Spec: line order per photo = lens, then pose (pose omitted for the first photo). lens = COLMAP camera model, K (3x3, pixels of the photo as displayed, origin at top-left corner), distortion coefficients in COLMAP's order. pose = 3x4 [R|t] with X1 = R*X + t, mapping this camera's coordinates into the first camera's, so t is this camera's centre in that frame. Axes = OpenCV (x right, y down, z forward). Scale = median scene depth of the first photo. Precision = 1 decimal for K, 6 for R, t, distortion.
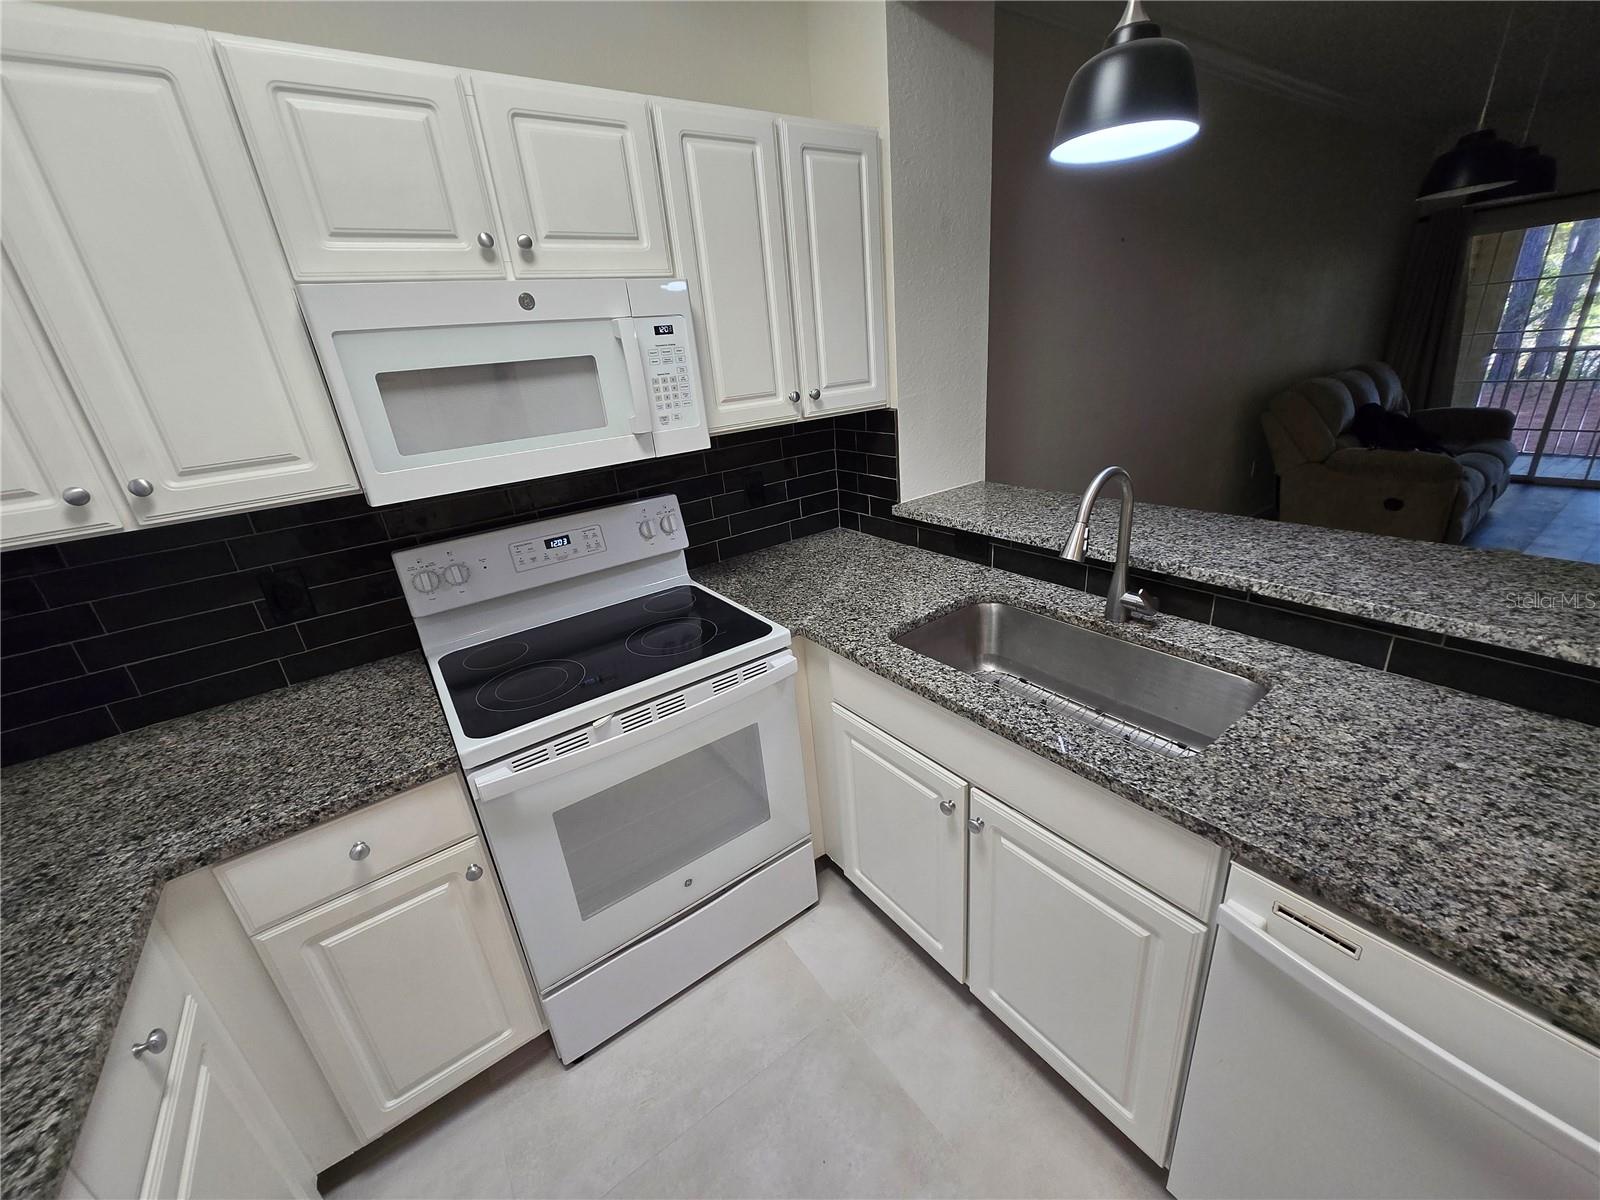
lens RADIAL K [[629.0, 0, 802.7], [0, 629.0, 592.2], [0, 0, 1]] dist [0.001677, 0.000771]
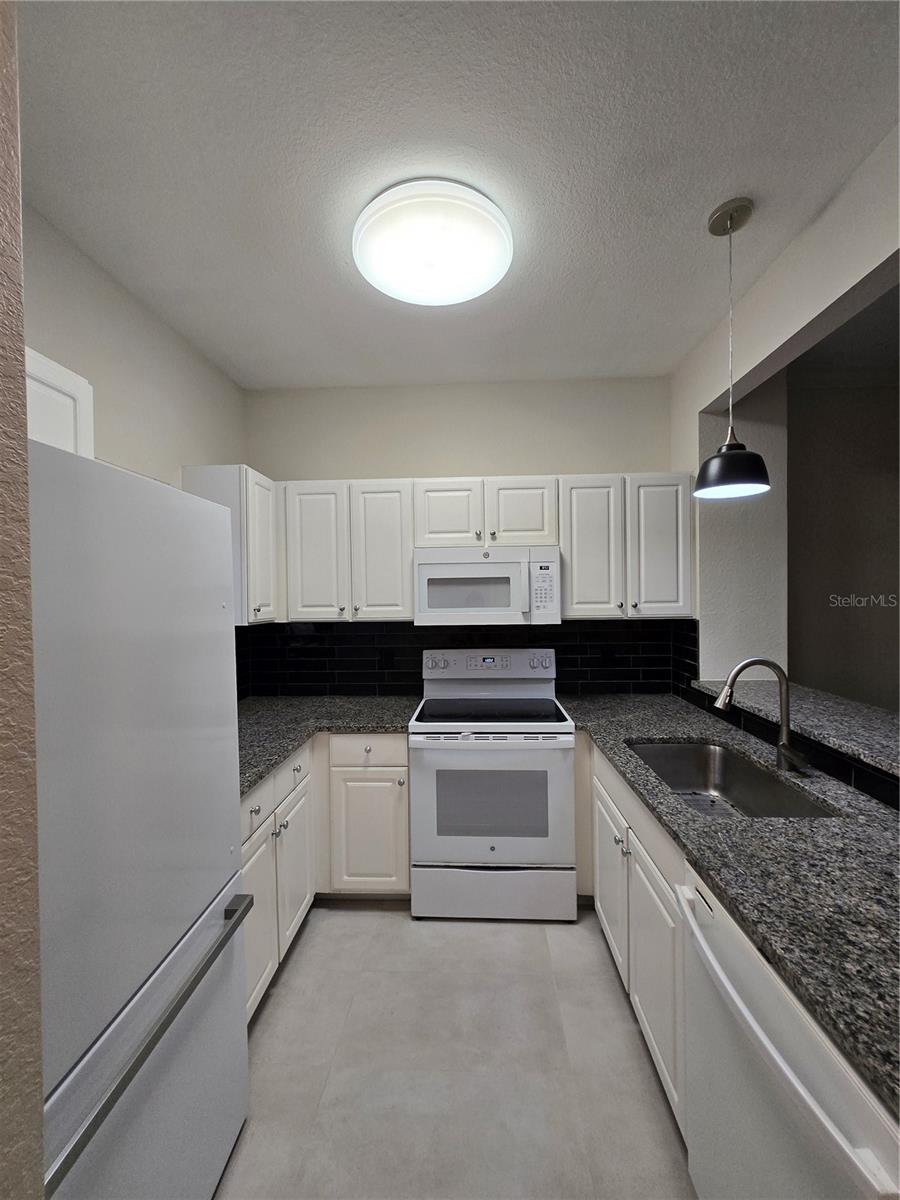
lens RADIAL K [[471.8, 0, 457.1], [0, 471.8, 601.5], [0, 0, 1]] dist [0.001677, 0.000771]
pose [[0.783508, 0.085683, -0.615445, 0.549924], [-0.273908, 0.936652, -0.218304, 0.126906], [0.557753, 0.339618, 0.757344, -0.354151]]
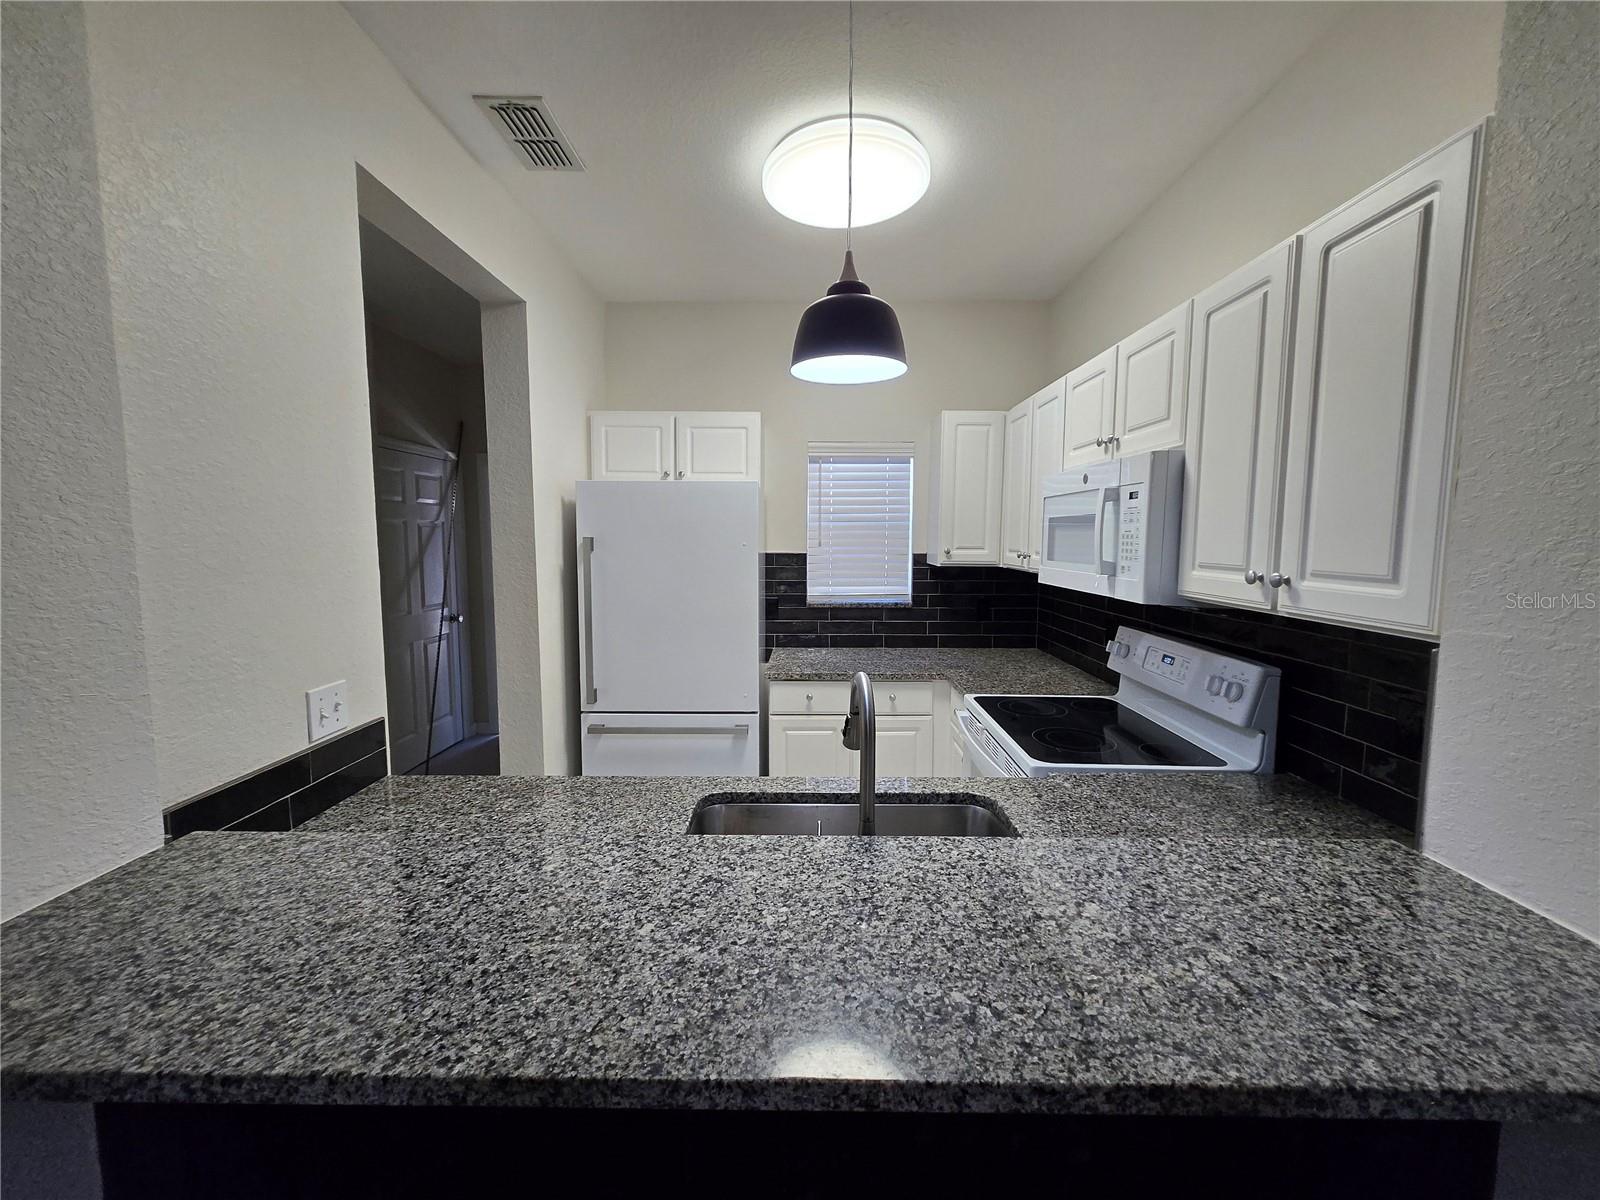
lens RADIAL K [[629.0, 0, 802.7], [0, 629.0, 592.2], [0, 0, 1]] dist [0.001677, 0.000771]
pose [[-0.590745, 0.157497, -0.791337, 1.070203], [-0.244577, 0.899667, 0.361638, -0.524654], [0.768897, 0.407179, -0.492954, 1.171565]]
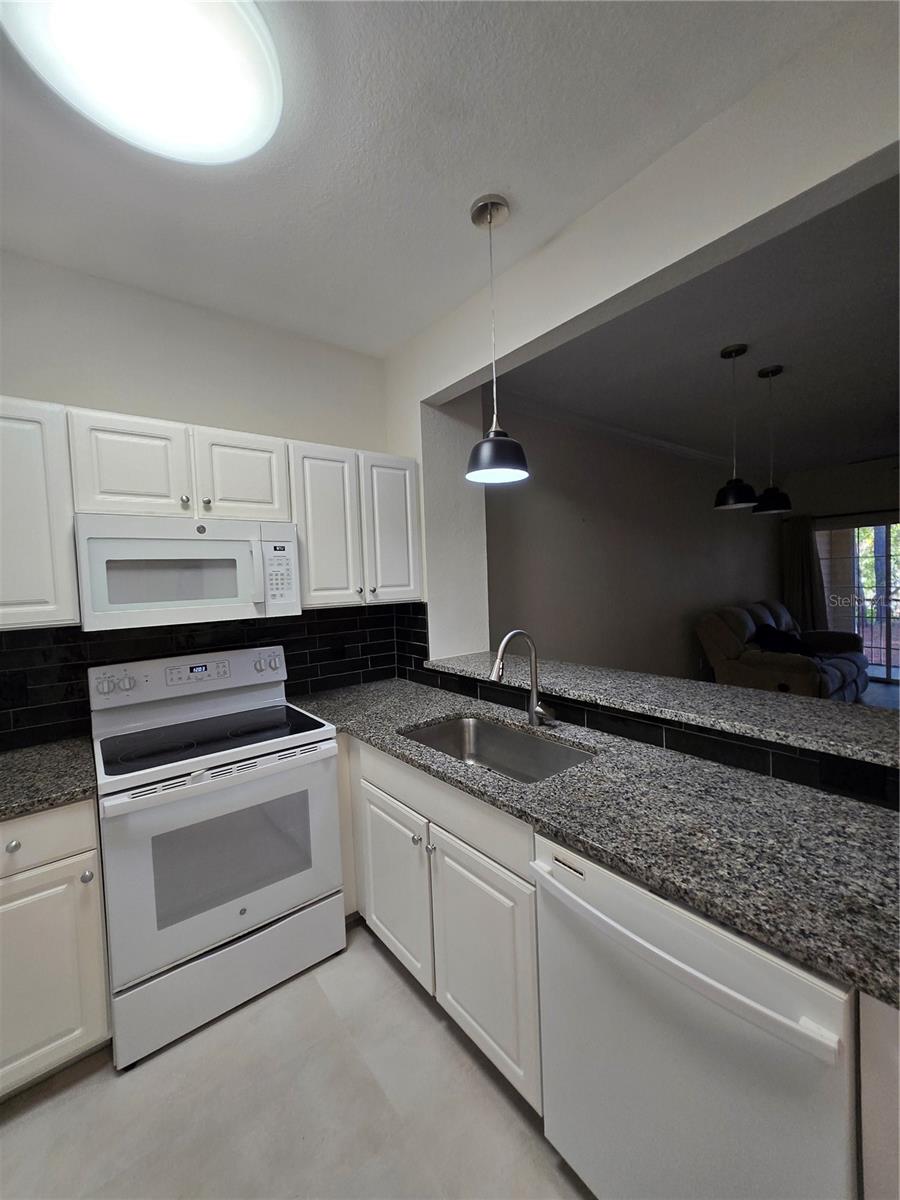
lens RADIAL K [[481.2, 0, 448.7], [0, 481.2, 600.0], [0, 0, 1]] dist [0.007255, -0.000098]
pose [[0.997924, 0.047407, 0.043596, 0.206707], [-0.030940, 0.946549, -0.321072, 0.146897], [-0.056487, 0.319056, 0.946051, -0.277322]]
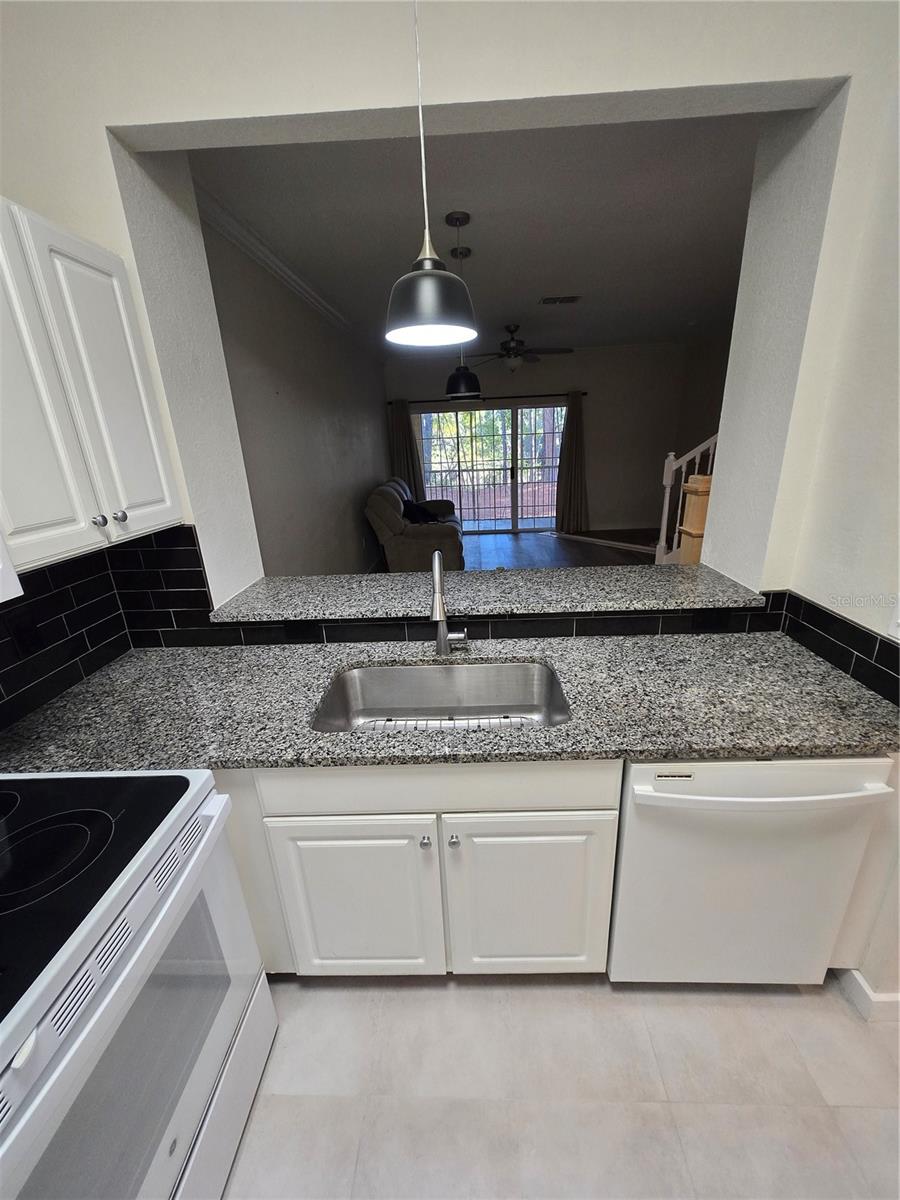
lens RADIAL K [[471.8, 0, 457.1], [0, 471.8, 601.5], [0, 0, 1]] dist [0.001677, 0.000771]
pose [[0.605629, -0.207110, 0.768323, -0.296690], [0.276590, 0.960122, 0.040790, -0.108008], [-0.746131, 0.187807, 0.638762, 0.265385]]
